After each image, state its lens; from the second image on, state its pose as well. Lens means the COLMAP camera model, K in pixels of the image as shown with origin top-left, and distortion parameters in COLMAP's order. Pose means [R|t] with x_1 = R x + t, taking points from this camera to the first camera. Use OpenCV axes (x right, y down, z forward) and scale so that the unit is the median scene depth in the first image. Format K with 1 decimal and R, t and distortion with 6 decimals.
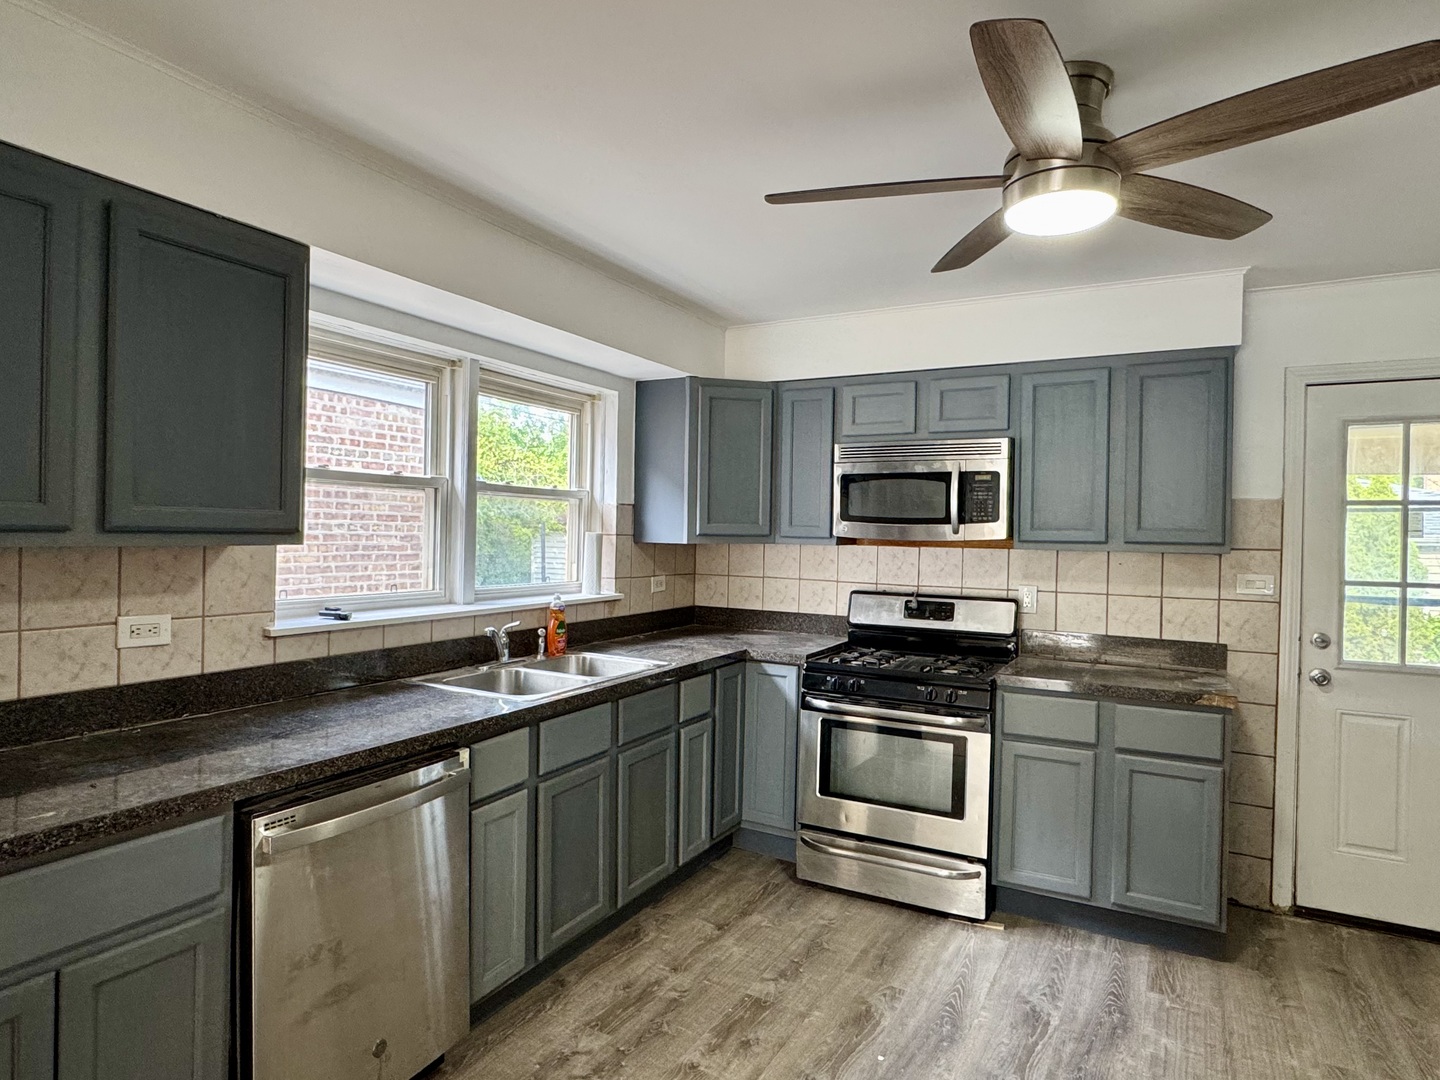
lens RADIAL K [[815.3, 0, 699.9], [0, 815.3, 535.1], [0, 0, 1]] dist [-0.004752, 0.001036]
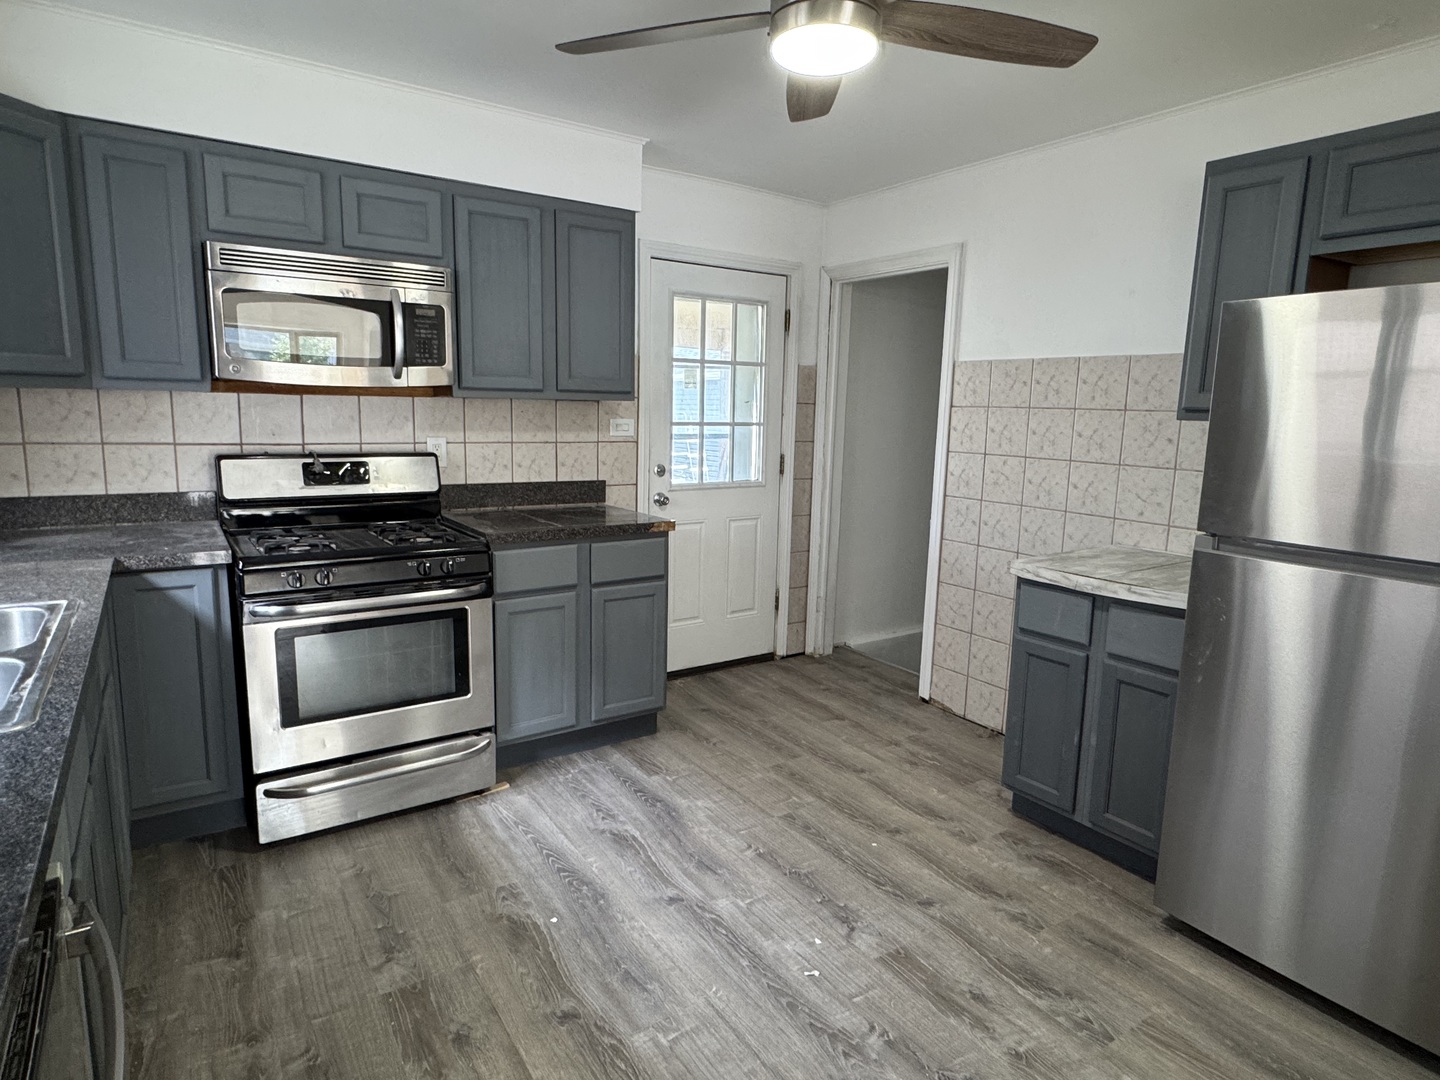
lens RADIAL K [[815.3, 0, 708.1], [0, 815.3, 537.8], [0, 0, 1]] dist [-0.004752, 0.001036]
pose [[0.458528, -0.150980, 0.875761, -0.333900], [-0.013286, 0.984188, 0.176629, 0.008300], [-0.888580, -0.092625, 0.449272, 0.361986]]
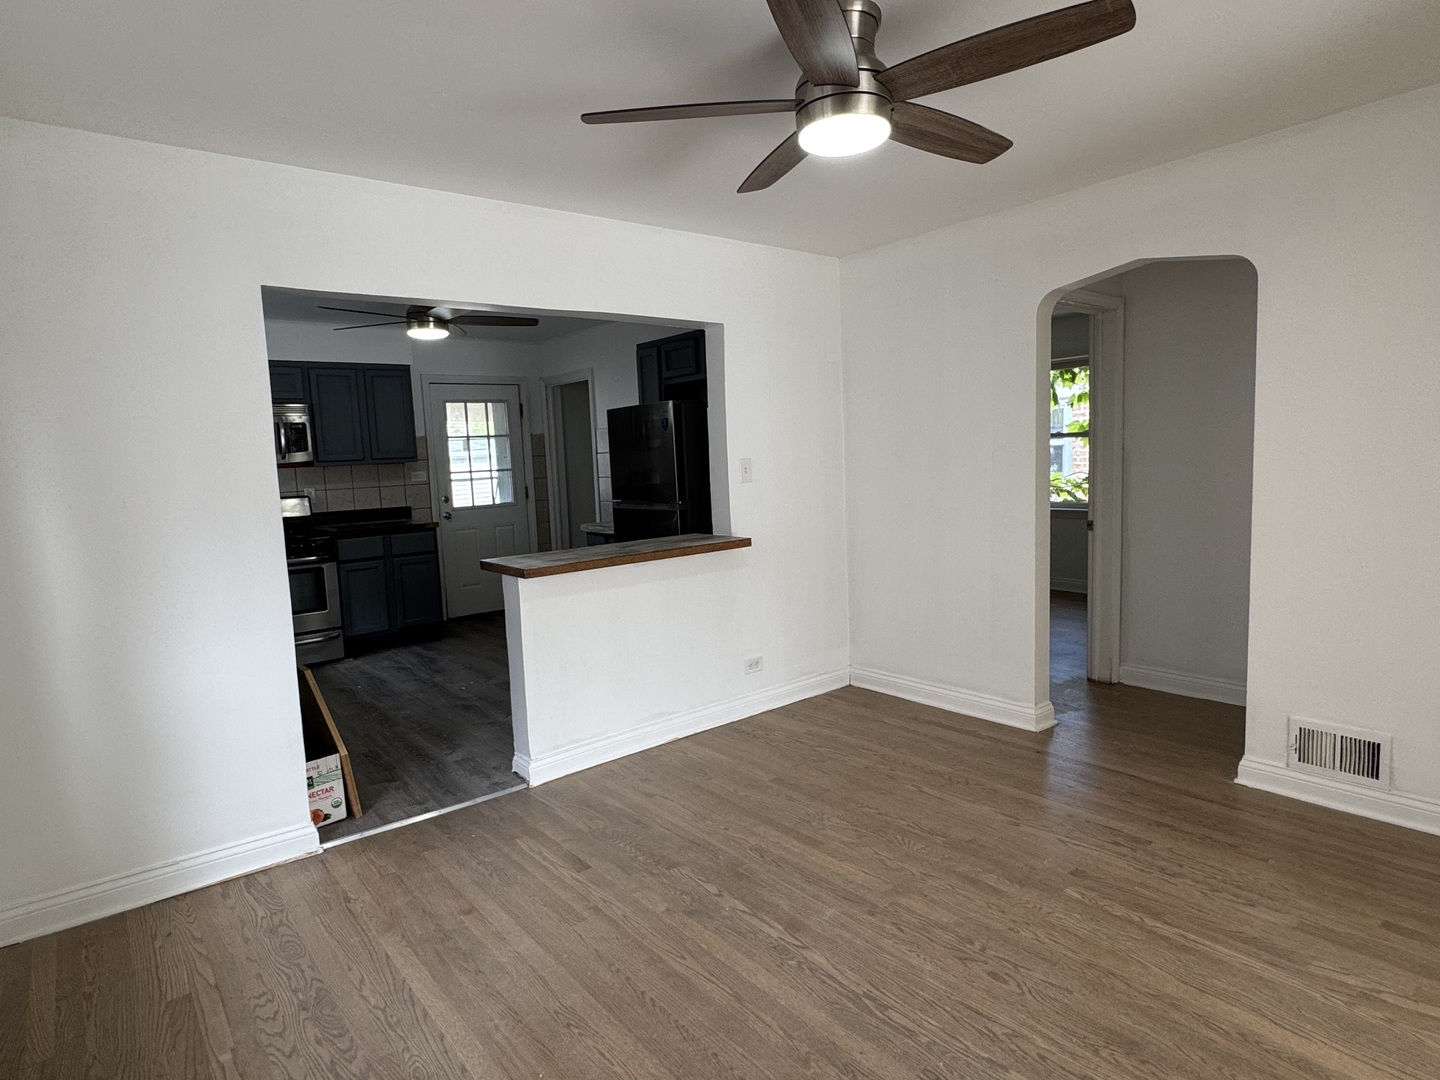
lens RADIAL K [[815.3, 0, 712.9], [0, 815.3, 536.5], [0, 0, 1]] dist [-0.004752, 0.001036]
pose [[0.382844, -0.129480, 0.914694, -1.039768], [0.050843, 0.991582, 0.119084, 0.001630], [-0.922413, 0.000915, 0.386204, -0.554767]]
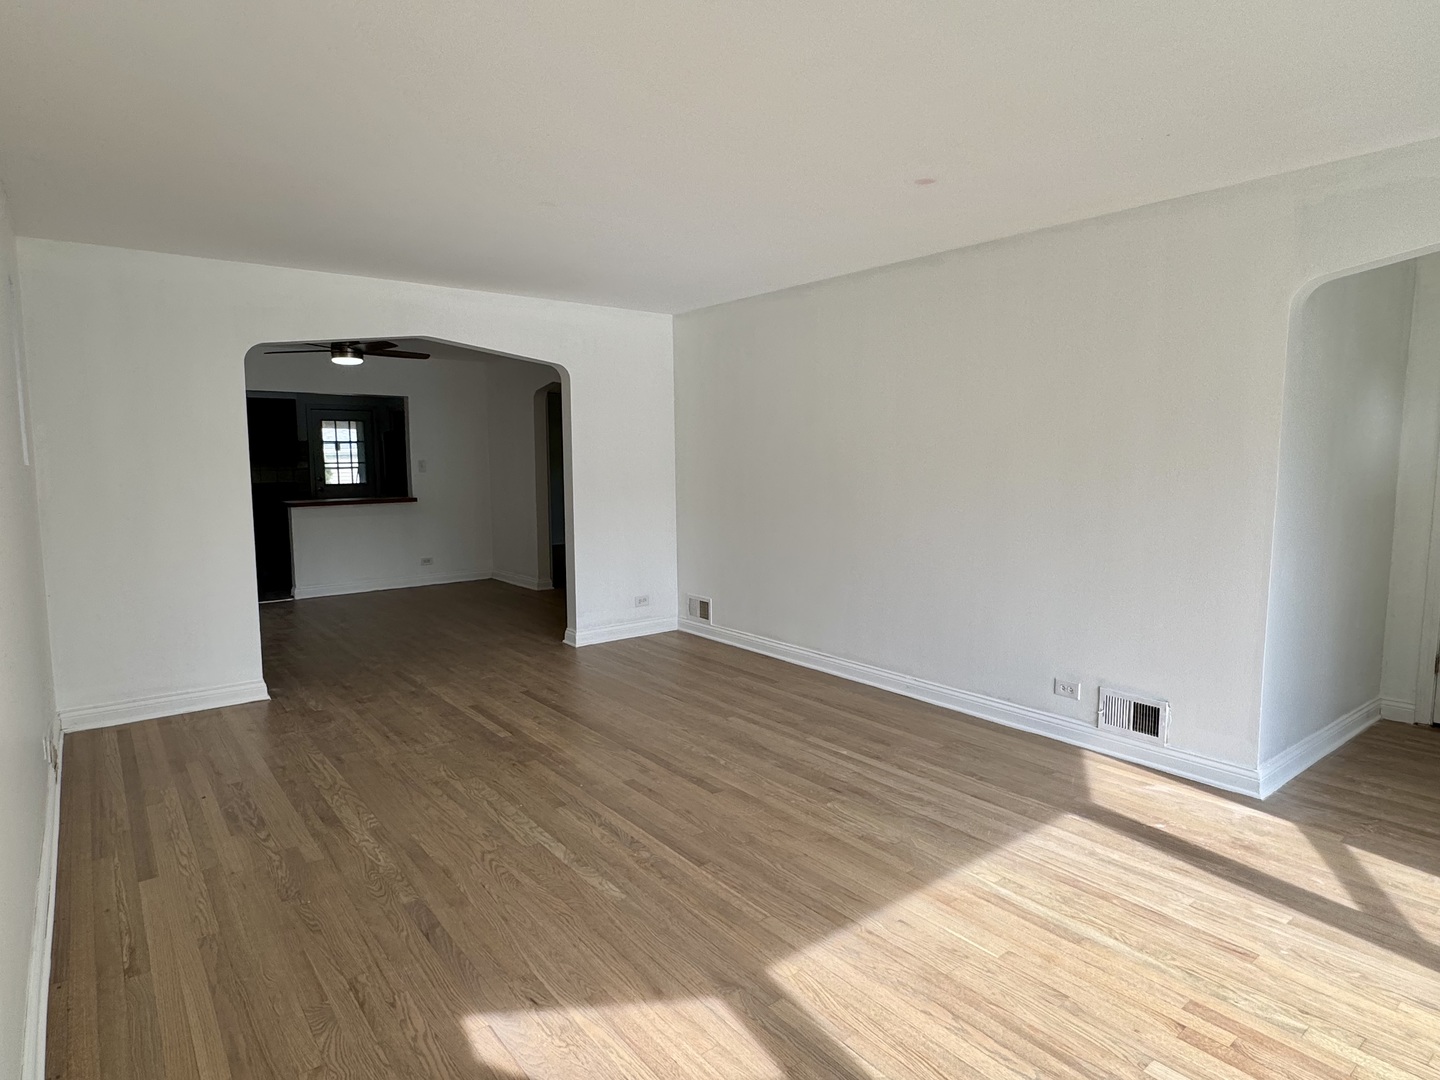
lens RADIAL K [[815.3, 0, 718.1], [0, 815.3, 537.6], [0, 0, 1]] dist [-0.004752, 0.001036]
pose [[0.378142, -0.124276, 0.917368, -2.000833], [0.022329, 0.991884, 0.125166, -0.031481], [-0.925478, -0.026846, 0.377849, -2.095919]]
